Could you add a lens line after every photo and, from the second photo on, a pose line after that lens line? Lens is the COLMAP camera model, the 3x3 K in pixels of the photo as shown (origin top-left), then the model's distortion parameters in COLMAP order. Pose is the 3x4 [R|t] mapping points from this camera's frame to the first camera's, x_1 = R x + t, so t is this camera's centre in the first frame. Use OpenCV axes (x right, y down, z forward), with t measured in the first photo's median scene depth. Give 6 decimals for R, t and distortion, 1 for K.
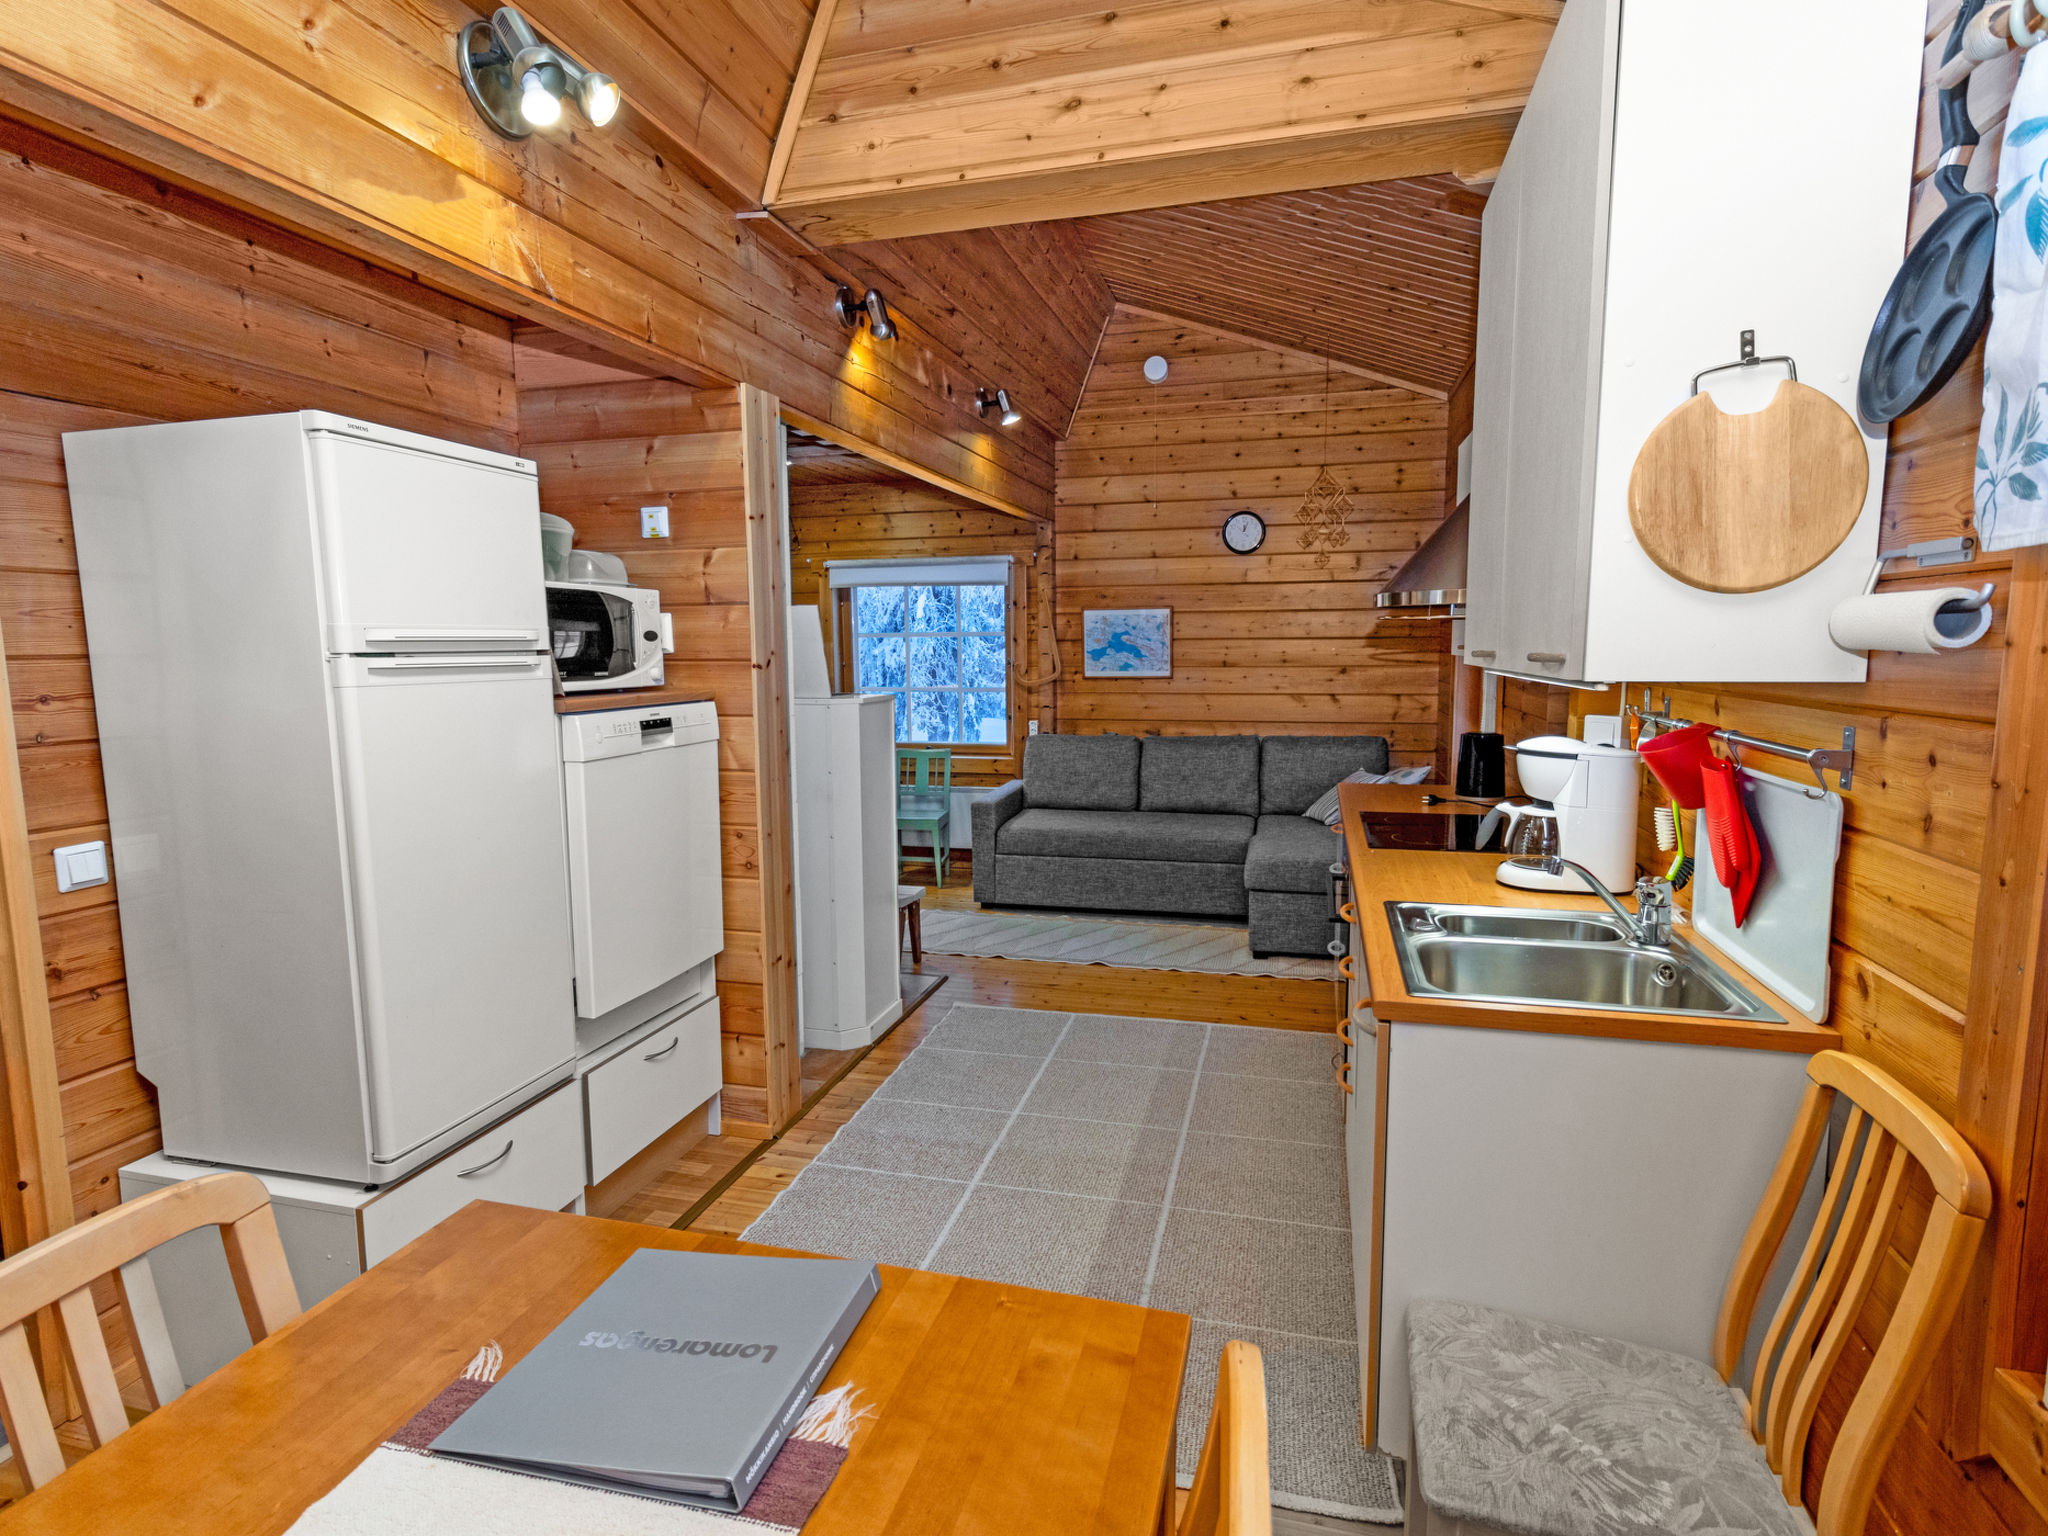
lens RADIAL K [[1060.1, 0, 1007.0], [0, 1060.1, 774.9], [0, 0, 1]] dist [-0.000678, 0.002699]
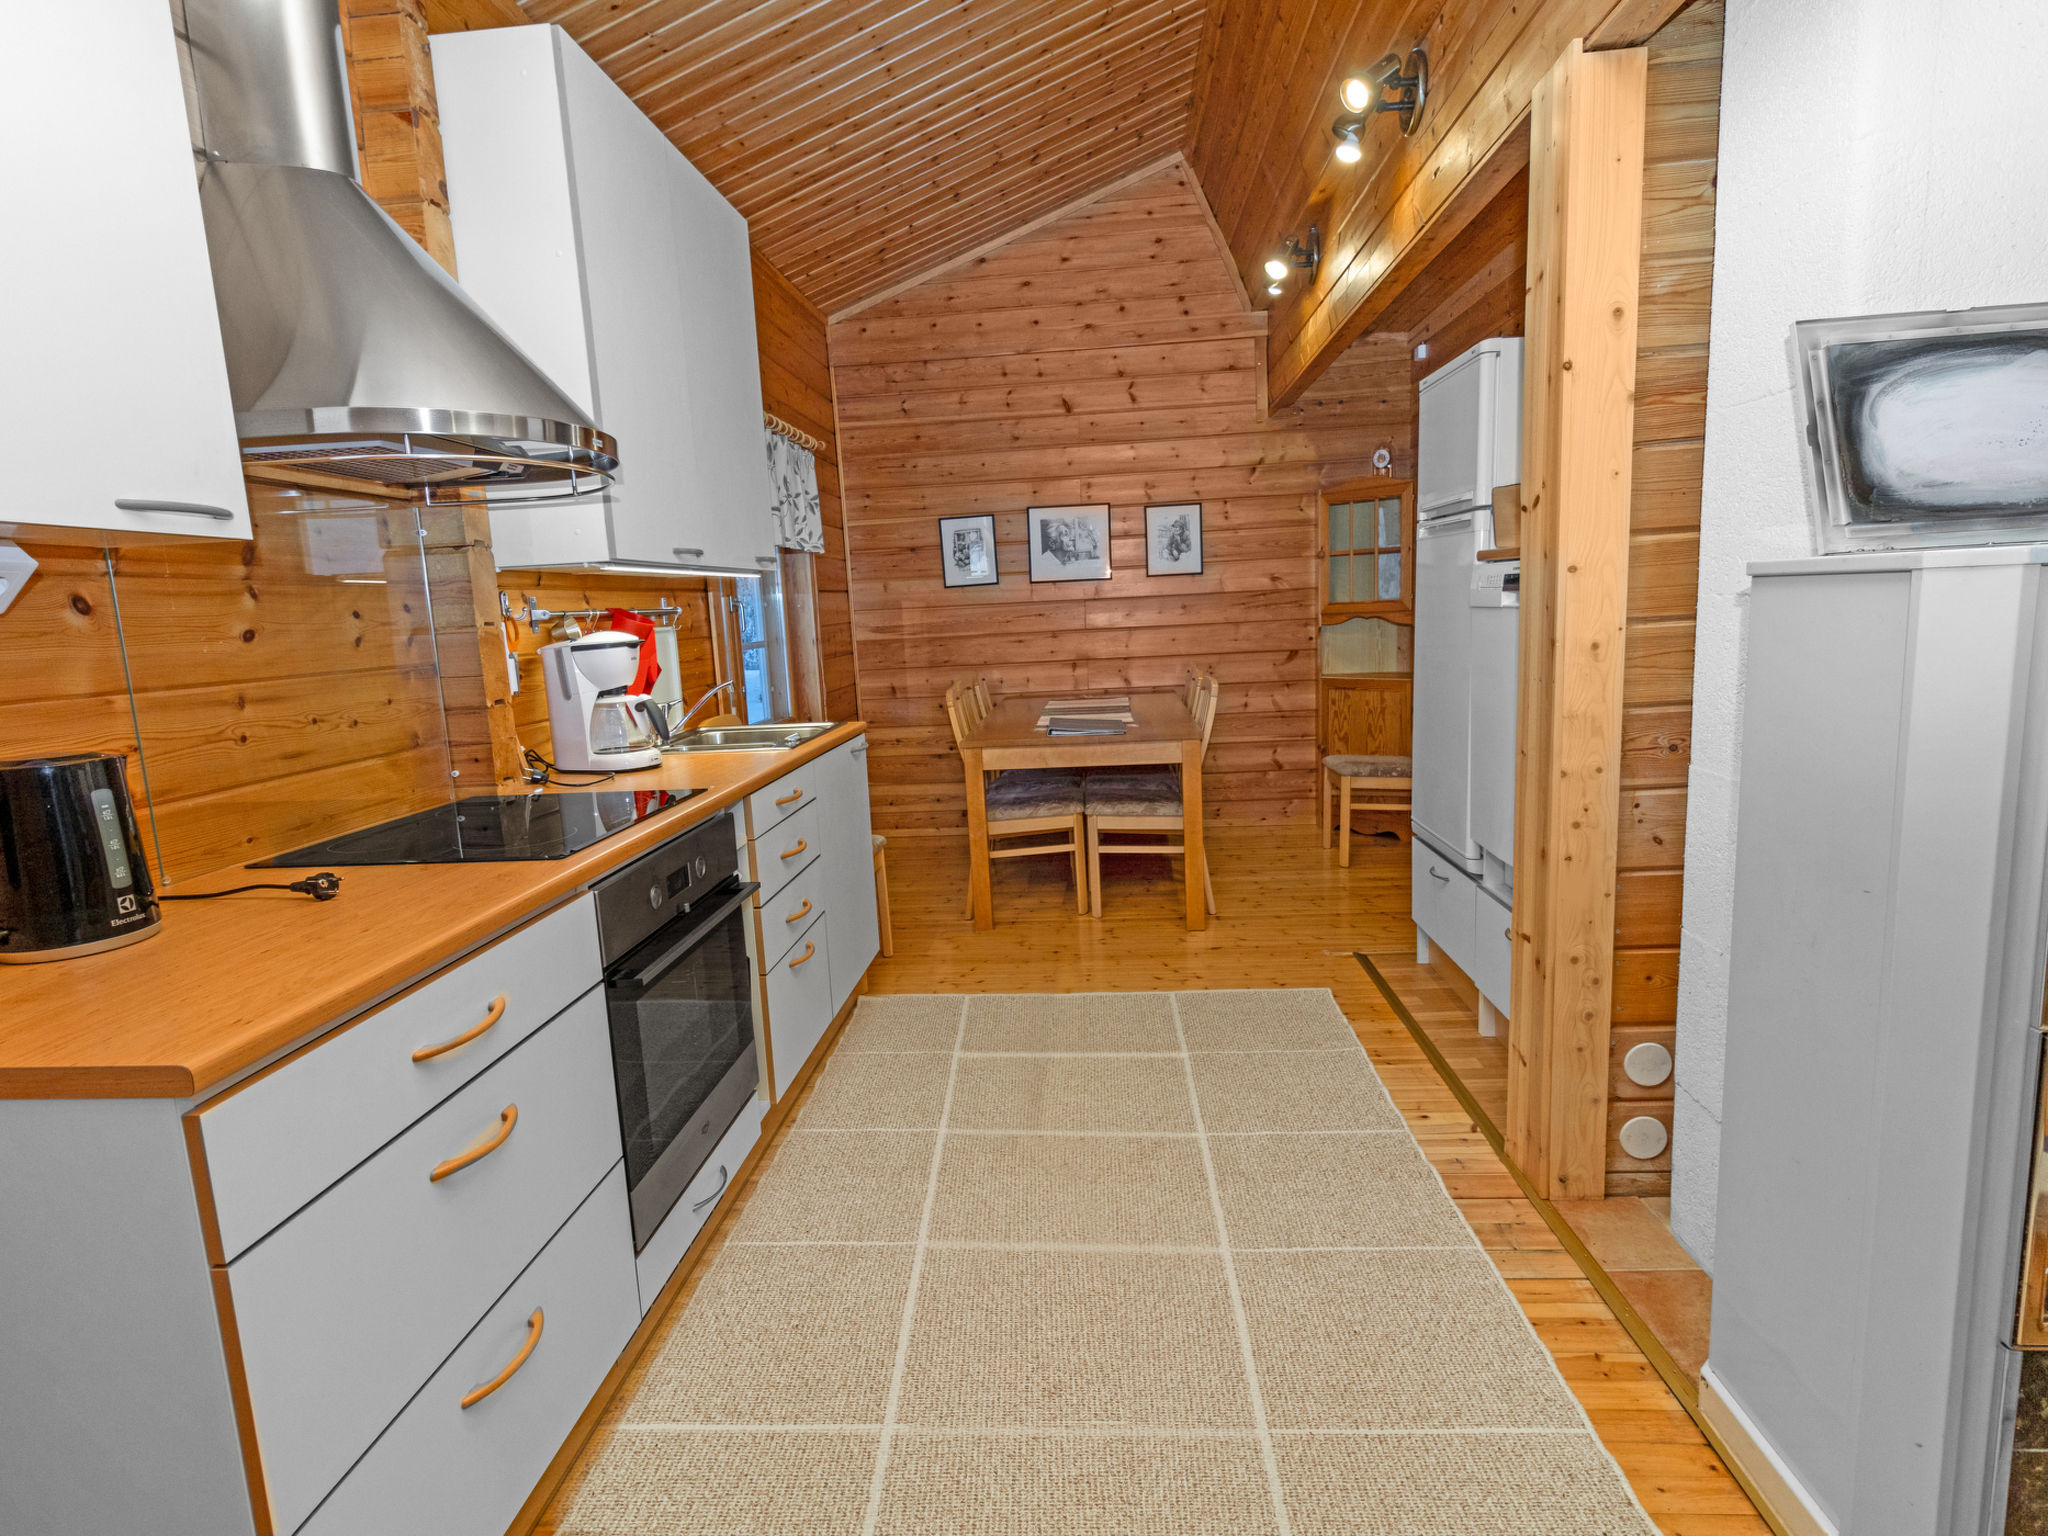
lens RADIAL K [[1060.1, 0, 1012.6], [0, 1060.1, 763.8], [0, 0, 1]] dist [-0.000678, 0.002699]
pose [[-0.981207, 0.084971, -0.173240, 0.171794], [0.035483, 0.961966, 0.270857, -0.102406], [0.189666, 0.259619, -0.946903, 1.188298]]
